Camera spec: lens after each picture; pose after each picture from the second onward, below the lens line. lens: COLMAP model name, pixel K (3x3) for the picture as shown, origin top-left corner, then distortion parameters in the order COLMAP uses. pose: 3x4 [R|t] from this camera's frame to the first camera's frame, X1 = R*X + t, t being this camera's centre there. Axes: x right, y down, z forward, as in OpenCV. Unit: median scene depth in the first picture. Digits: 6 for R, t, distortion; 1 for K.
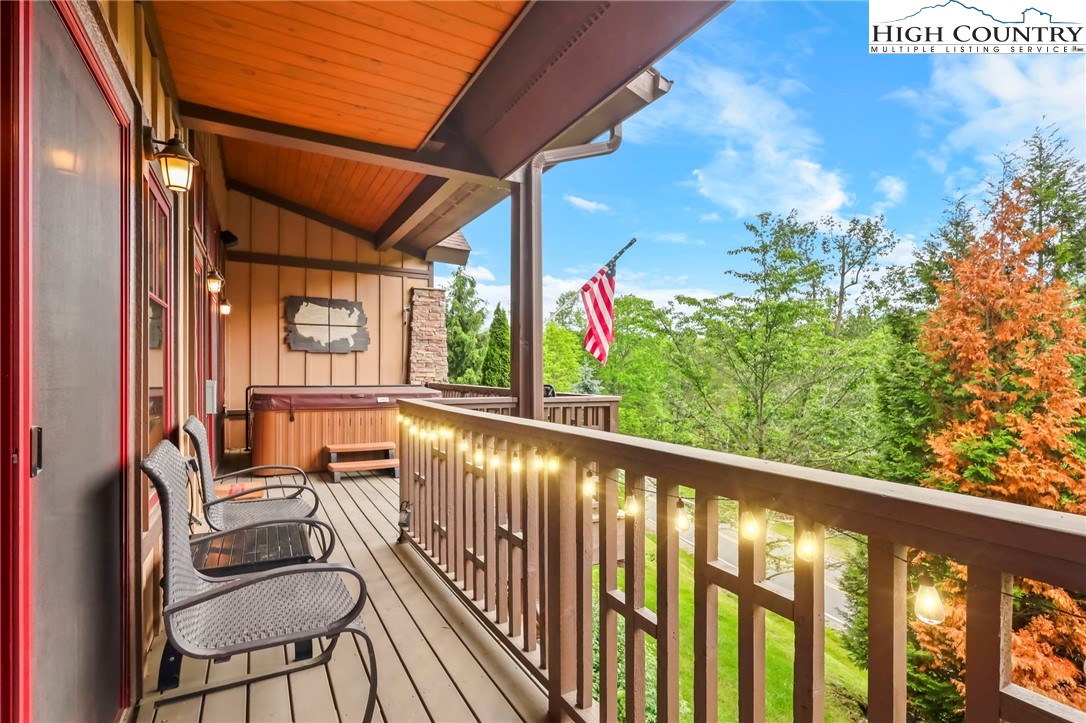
lens RADIAL K [[516.8, 0, 542.9], [0, 516.8, 372.1], [0, 0, 1]] dist [-0.002172, 0.000337]
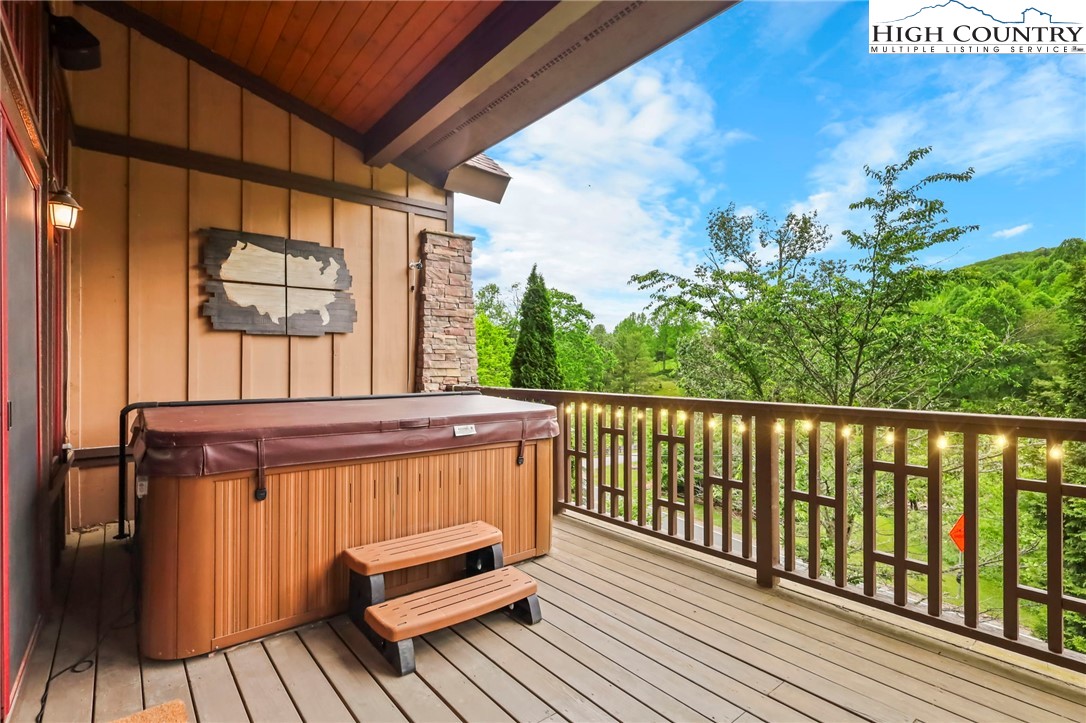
lens RADIAL K [[514.1, 0, 545.6], [0, 514.1, 360.2], [0, 0, 1]] dist [-0.002716, -0.000061]
pose [[0.983263, -0.007182, 0.182053, -0.240766], [0.009658, 0.999872, -0.012719, -0.000823], [-0.181938, 0.014264, 0.983206, 0.407177]]
